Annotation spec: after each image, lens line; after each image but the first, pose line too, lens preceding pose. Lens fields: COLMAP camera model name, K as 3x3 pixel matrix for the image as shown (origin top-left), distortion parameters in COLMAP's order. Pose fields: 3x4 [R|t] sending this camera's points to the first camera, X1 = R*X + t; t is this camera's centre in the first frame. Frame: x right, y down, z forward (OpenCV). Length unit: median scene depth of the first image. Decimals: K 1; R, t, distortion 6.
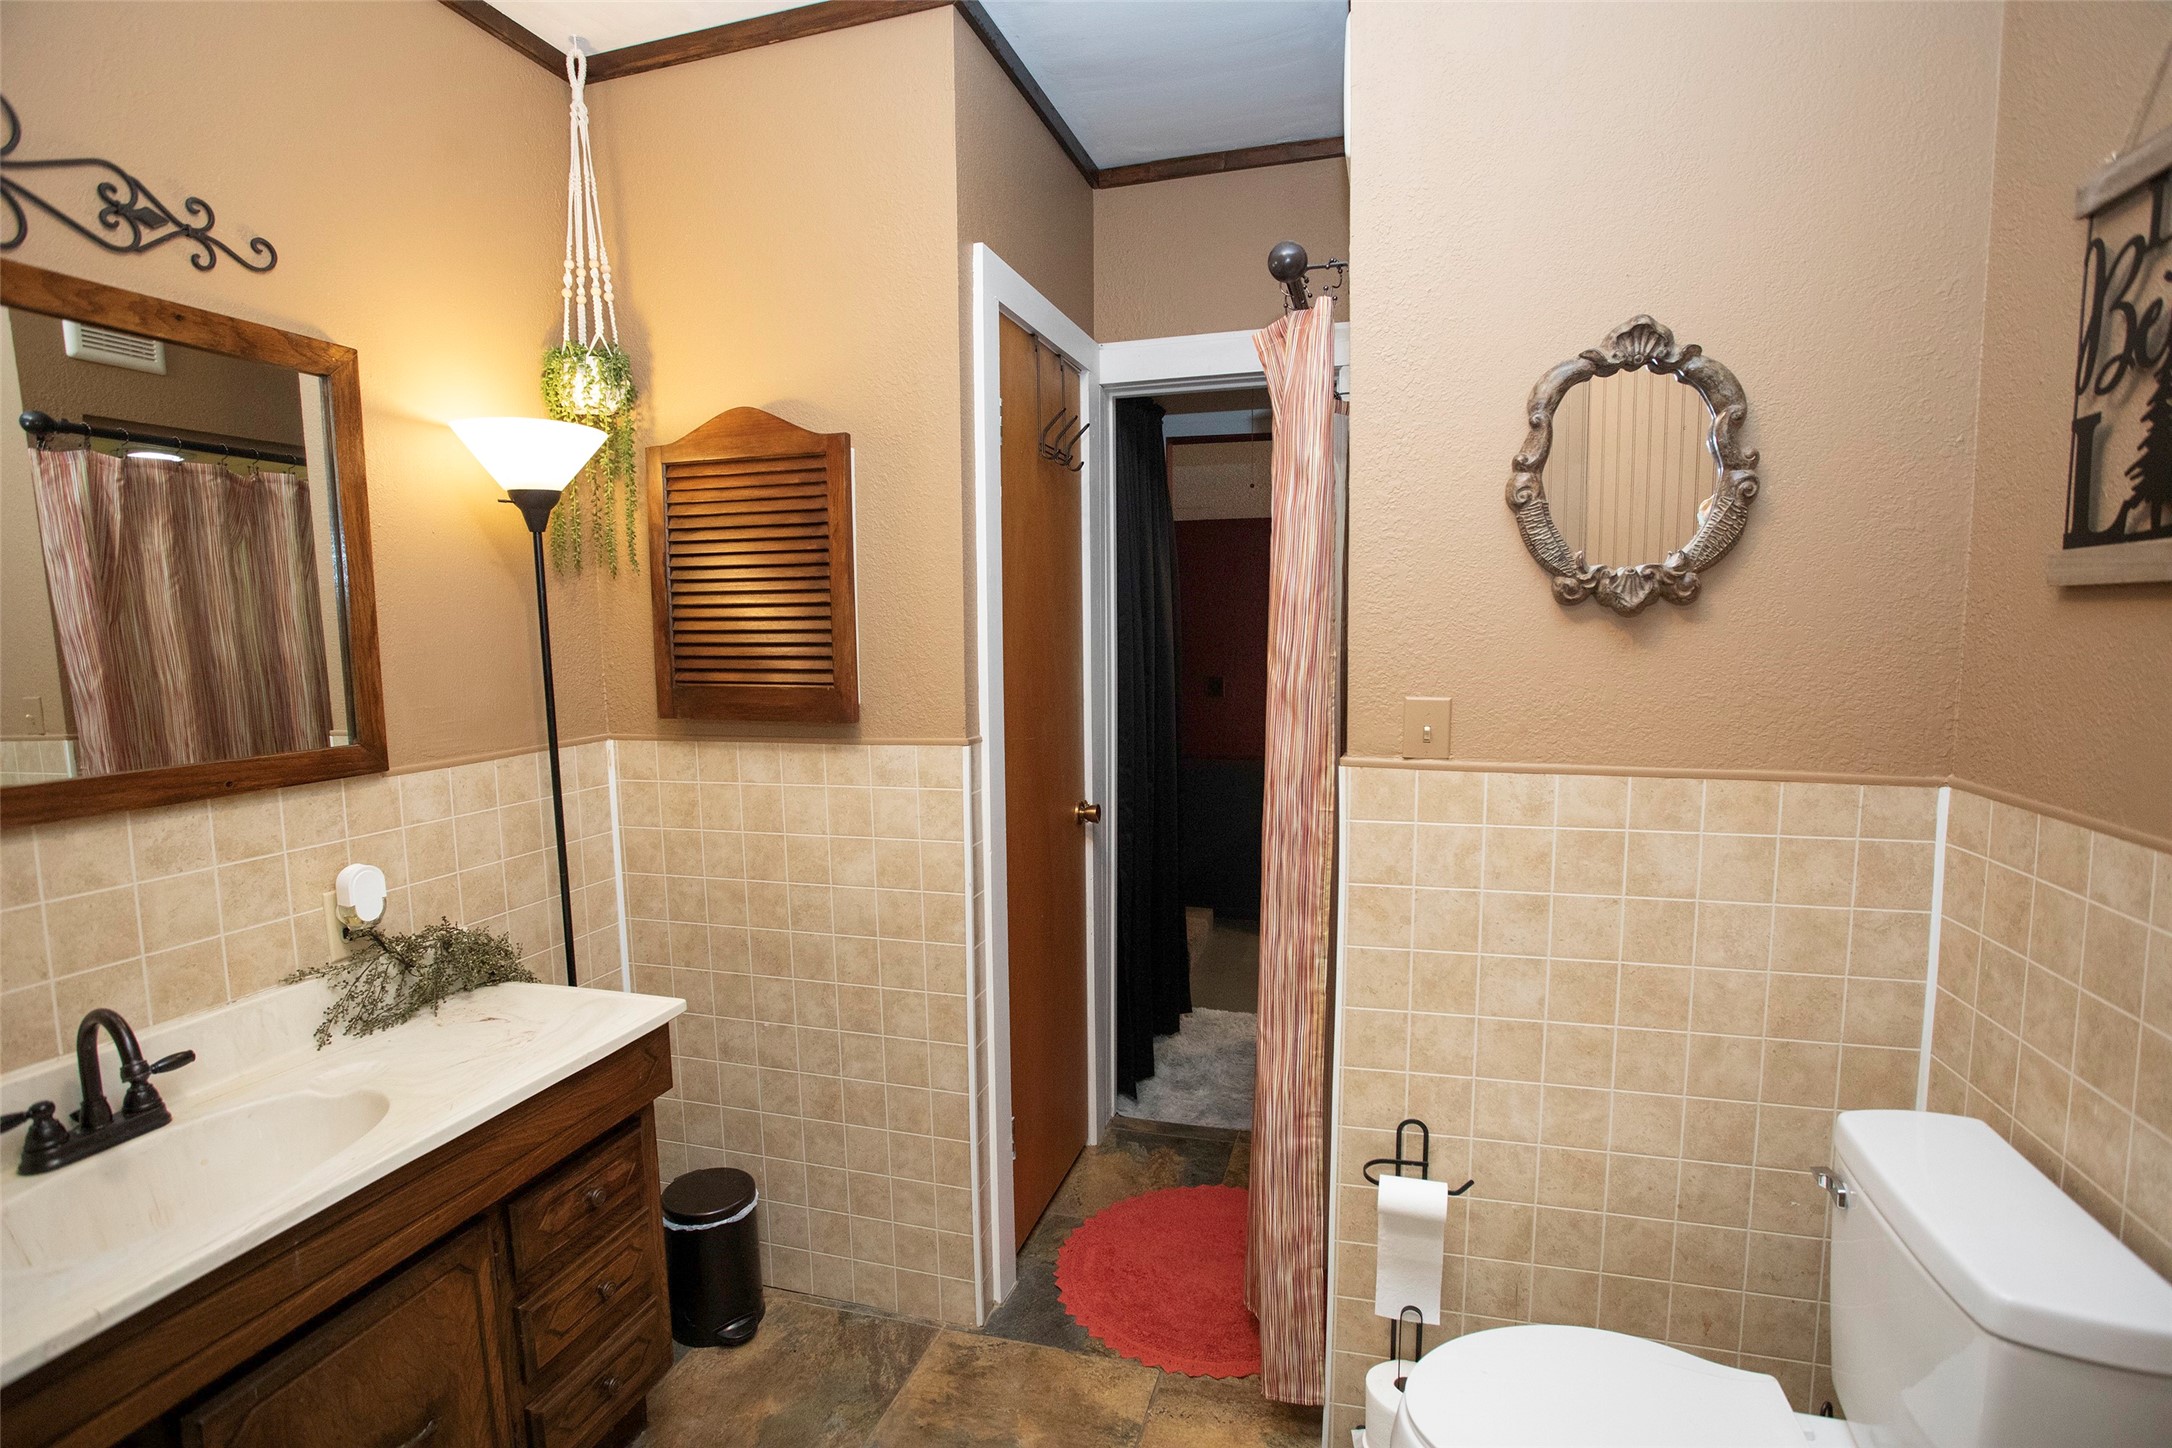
lens RADIAL K [[1035.0, 0, 1110.2], [0, 1035.0, 730.7], [0, 0, 1]] dist [-0.083768, 0.041992]
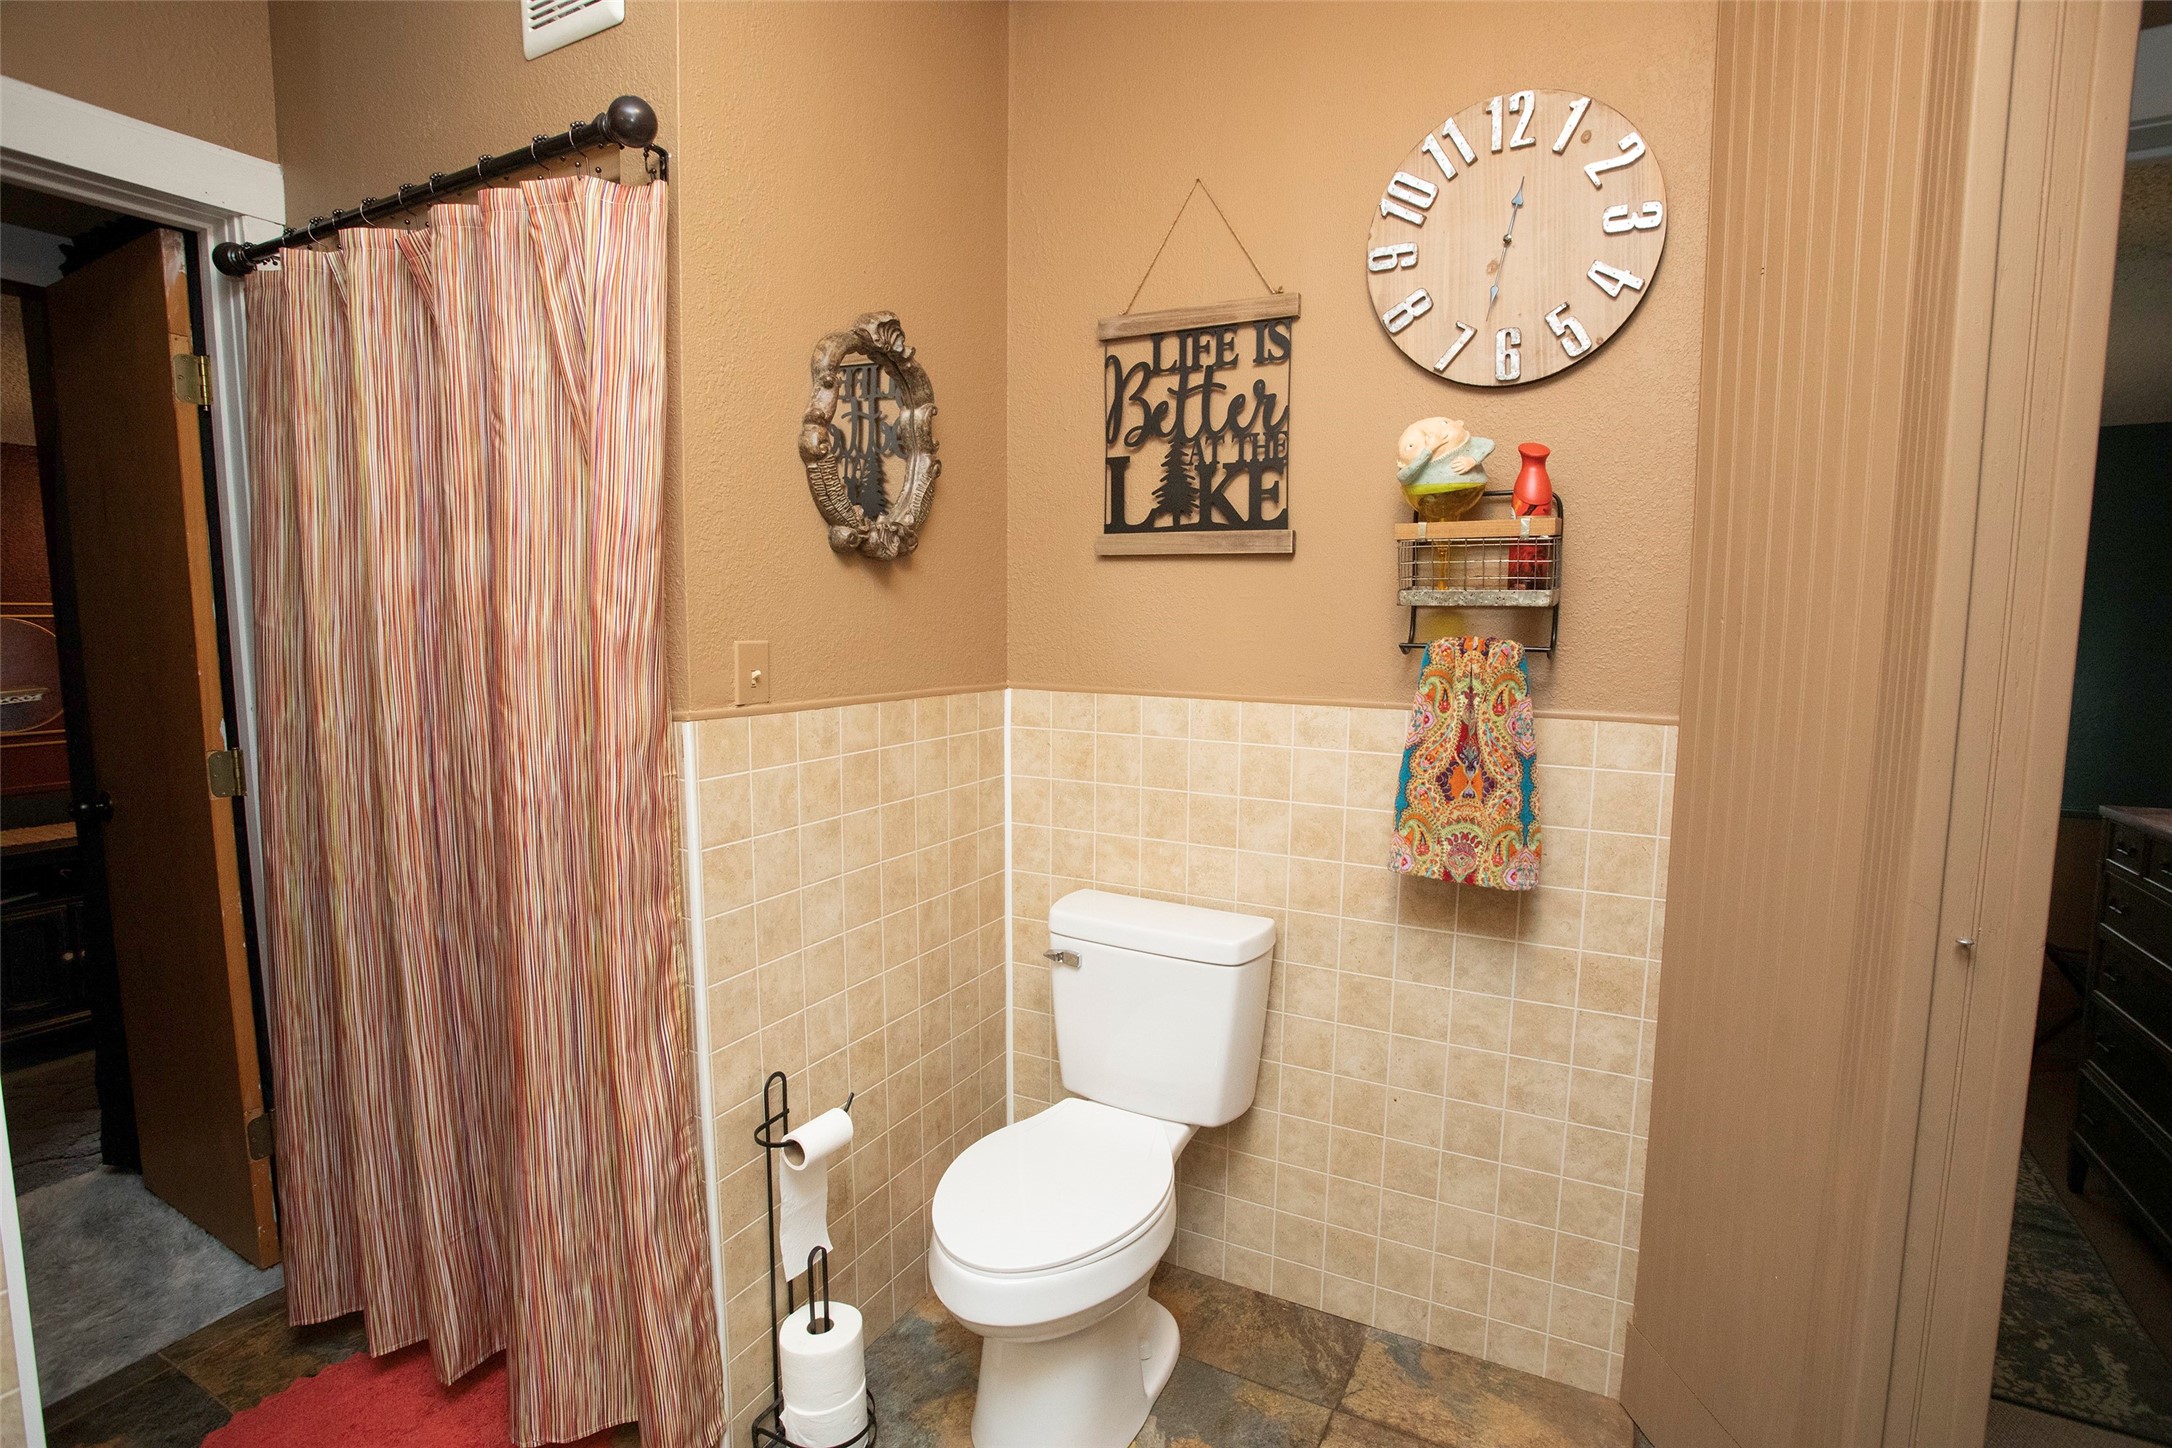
lens RADIAL K [[1035.0, 0, 1110.2], [0, 1035.0, 730.7], [0, 0, 1]] dist [-0.083768, 0.041992]
pose [[0.211613, -0.105644, 0.971627, -0.588577], [0.087718, 0.992182, 0.088774, -0.004517], [-0.973409, 0.066443, 0.219226, 0.476471]]
